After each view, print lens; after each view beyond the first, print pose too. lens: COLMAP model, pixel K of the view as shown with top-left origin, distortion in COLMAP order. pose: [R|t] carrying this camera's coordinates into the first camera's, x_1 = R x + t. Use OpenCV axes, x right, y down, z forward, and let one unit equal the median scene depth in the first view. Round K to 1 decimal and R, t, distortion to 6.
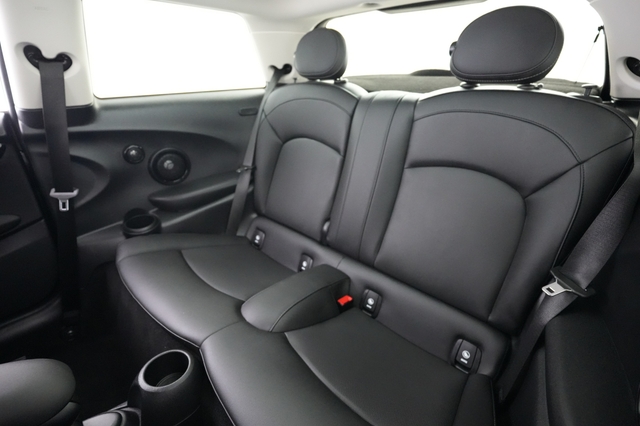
lens RADIAL K [[310.5, 0, 320.0], [0, 310.5, 213.0], [0, 0, 1]] dist [0.024167, -0.000024]
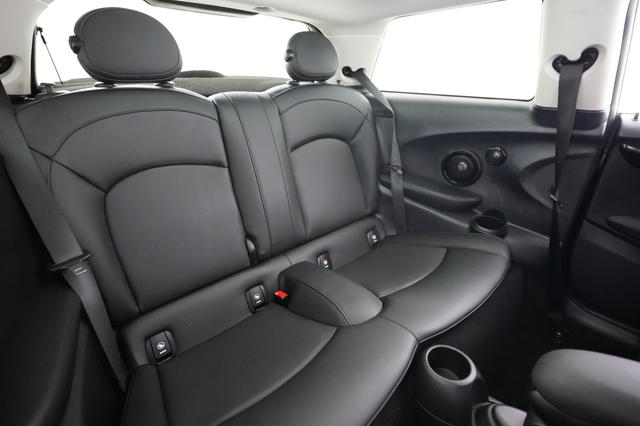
lens RADIAL K [[313.5, 0, 320.0], [0, 313.5, 213.0], [0, 0, 1]] dist [0.047585, 0.000231]
pose [[0.101264, -0.423357, 0.900286, -0.770476], [0.425870, 0.836280, 0.345356, -0.274754], [-0.899100, 0.348432, 0.264980, 0.563049]]
